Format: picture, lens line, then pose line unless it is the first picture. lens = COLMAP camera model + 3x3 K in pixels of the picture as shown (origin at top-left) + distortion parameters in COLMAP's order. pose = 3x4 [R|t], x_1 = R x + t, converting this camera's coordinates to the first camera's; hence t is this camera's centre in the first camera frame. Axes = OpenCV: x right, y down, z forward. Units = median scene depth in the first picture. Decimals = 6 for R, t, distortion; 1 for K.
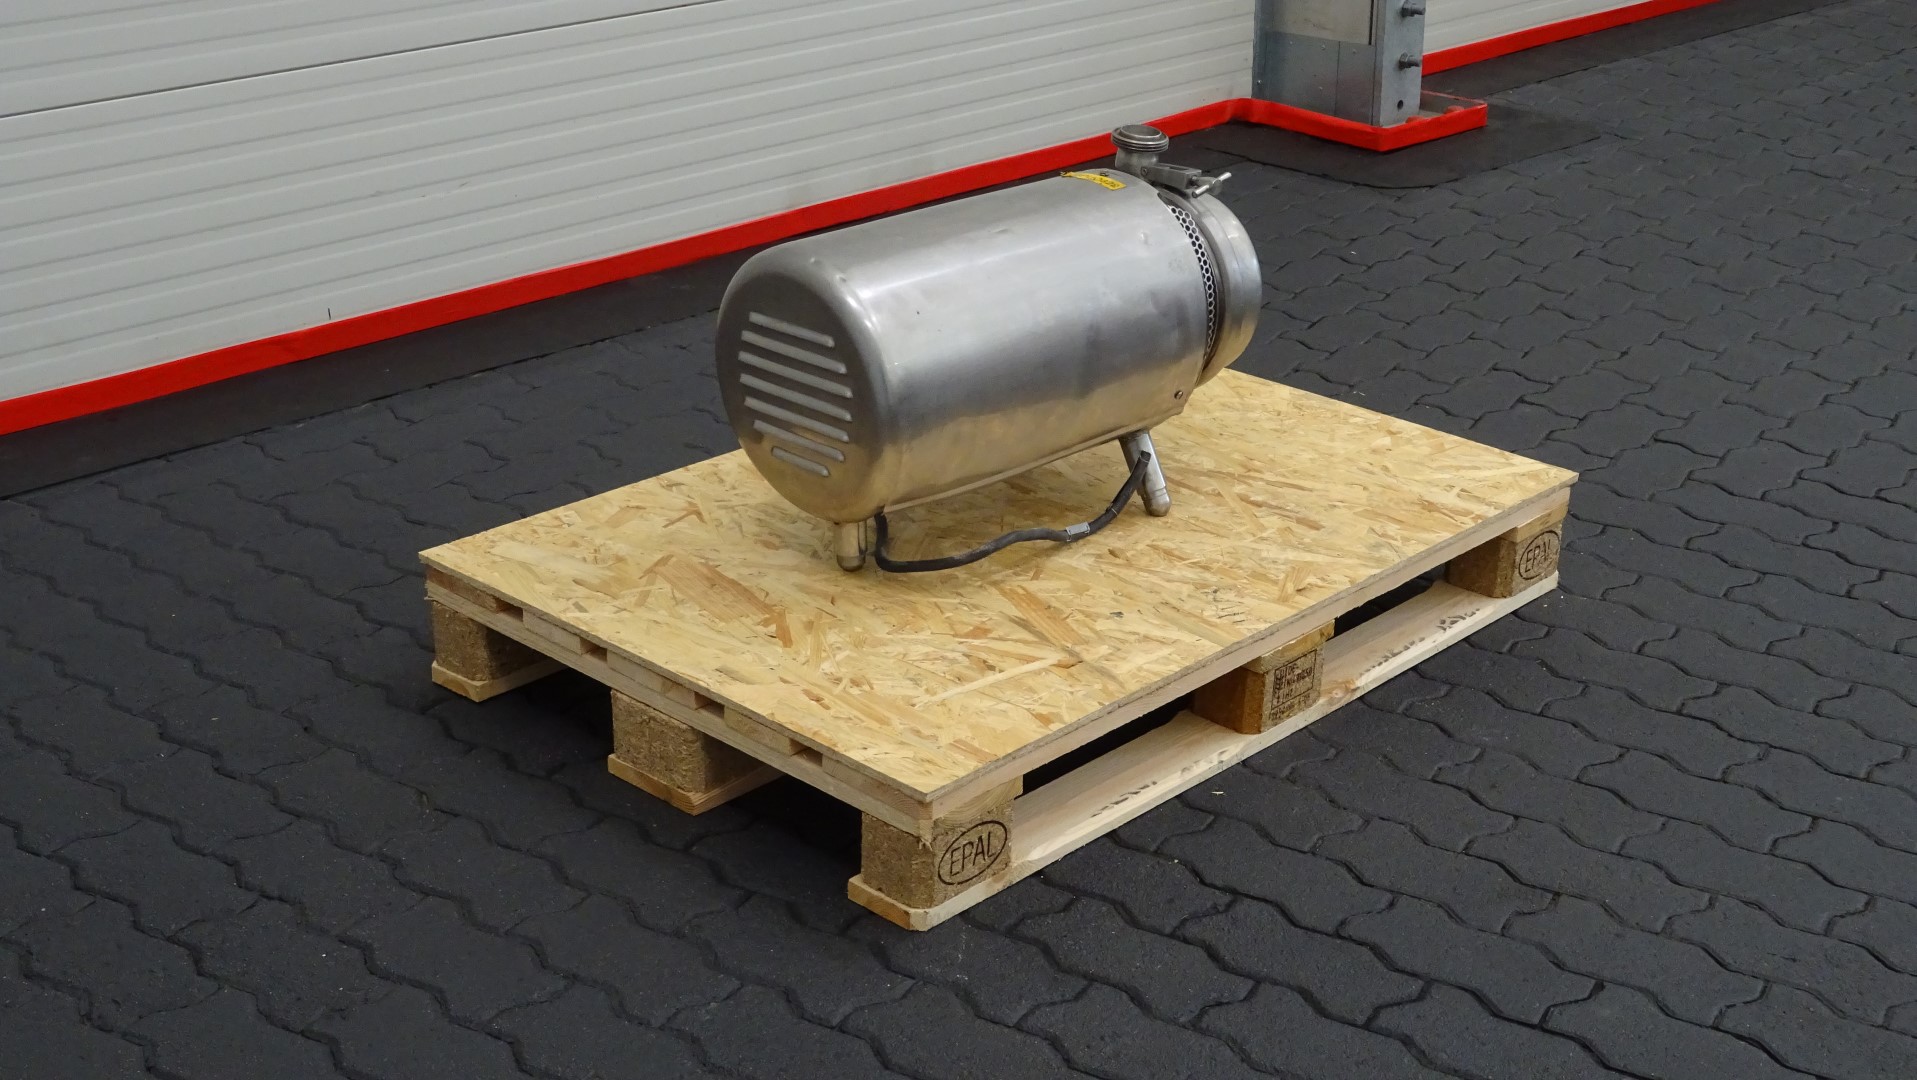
lens RADIAL K [[2463.2, 0, 920.9], [0, 2463.2, 546.0], [0, 0, 1]] dist [0.003436, -0.010879]
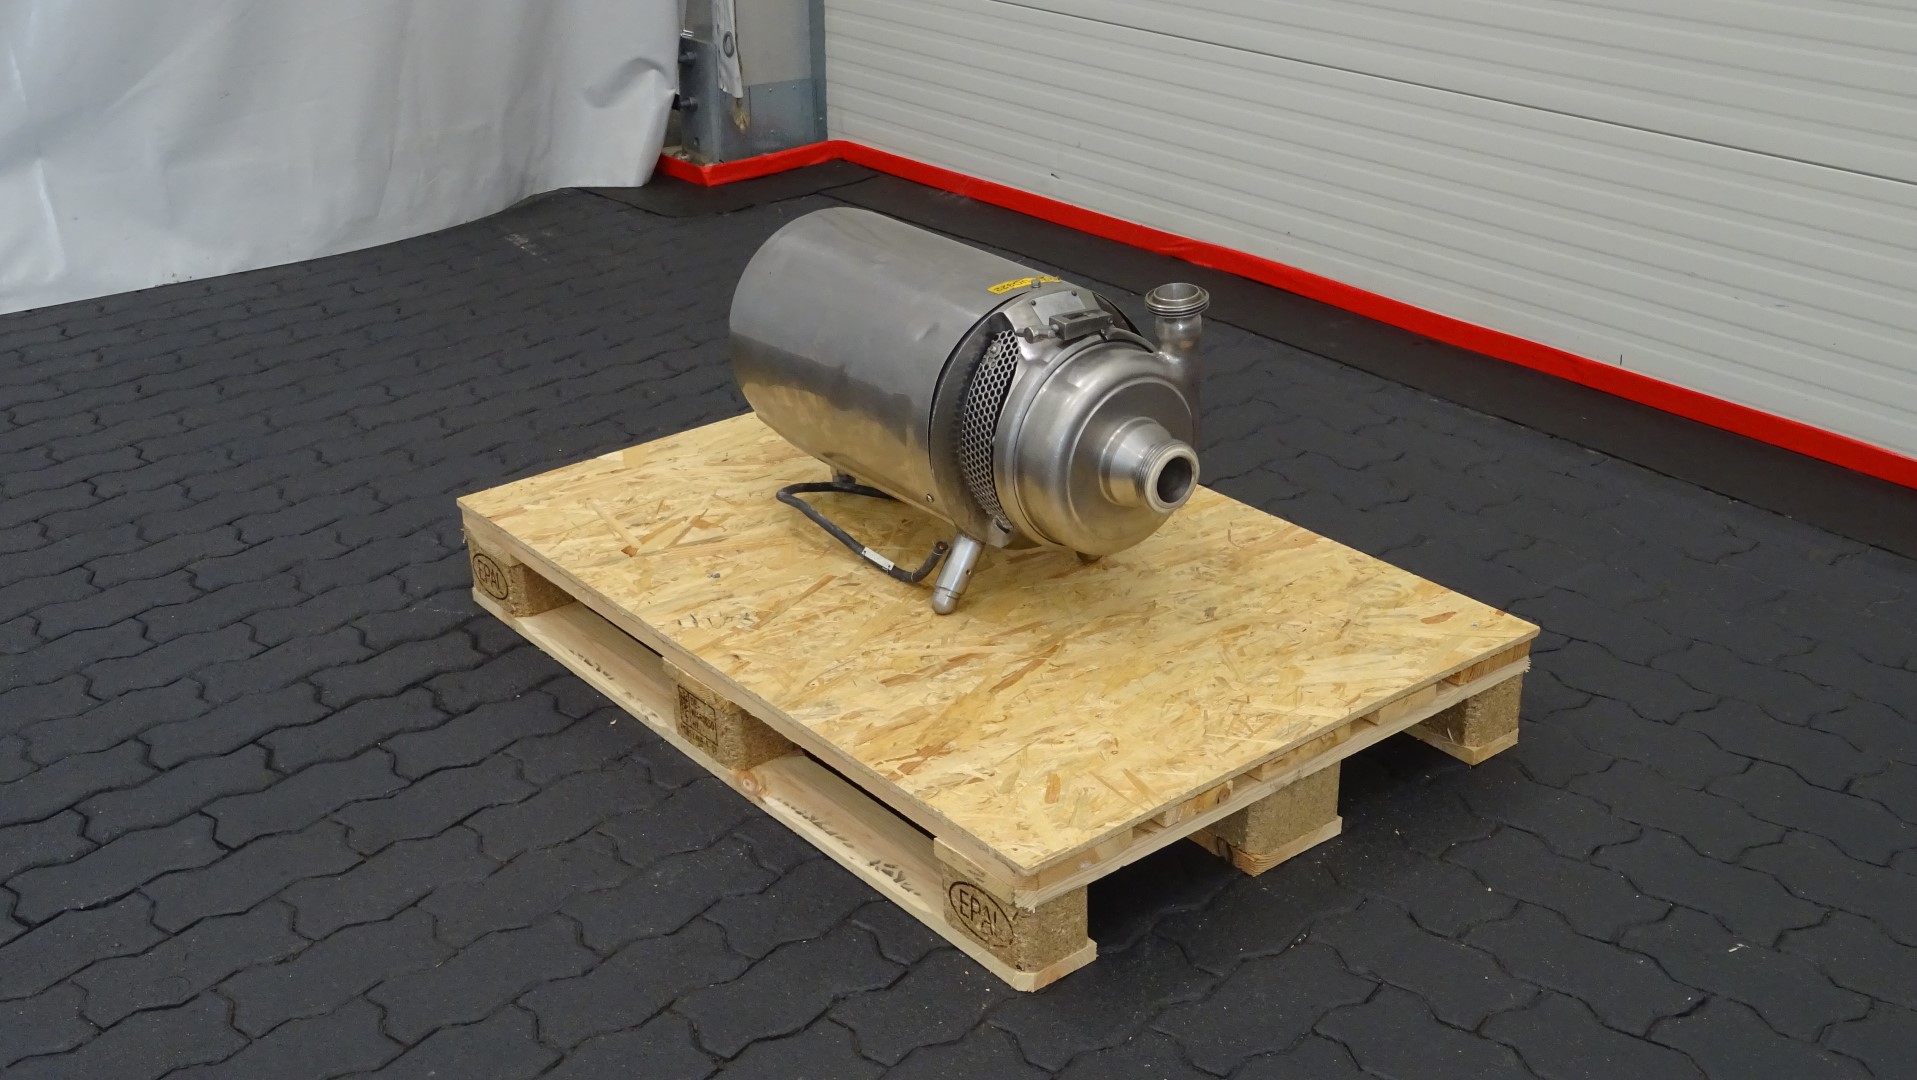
lens RADIAL K [[2090.7, 0, 967.2], [0, 2090.7, 583.6], [0, 0, 1]] dist [-0.020734, -0.005645]
pose [[-0.126424, 0.414823, -0.901077, 0.920056], [-0.373948, 0.821420, 0.430618, -0.421332], [0.918793, 0.391396, 0.051275, 1.034396]]
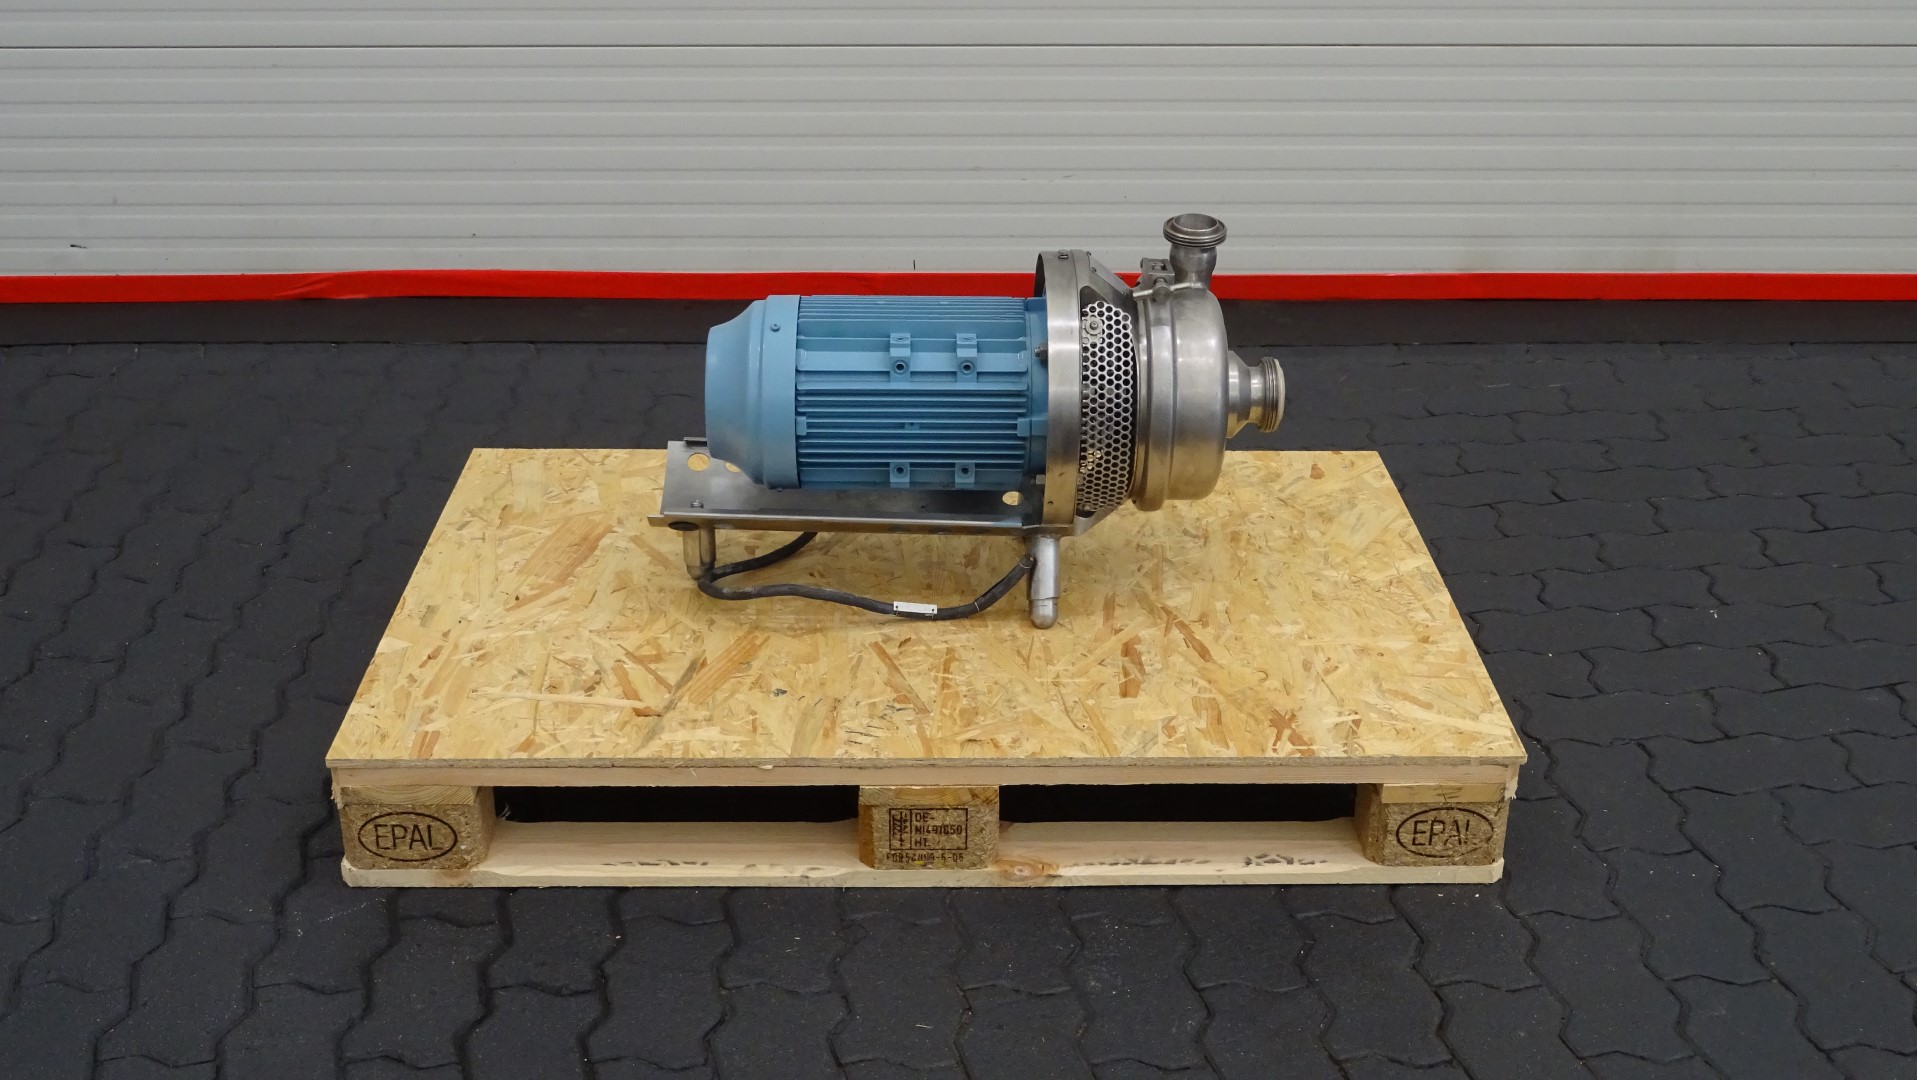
lens RADIAL K [[2183.7, 0, 958.5], [0, 2183.7, 540.0], [0, 0, 1]] dist [-0.000879, 0.013176]
pose [[0.701397, 0.288969, -0.651567, 0.650782], [-0.272431, 0.953411, 0.129570, -0.154420], [0.658653, 0.086627, 0.747444, 0.394634]]
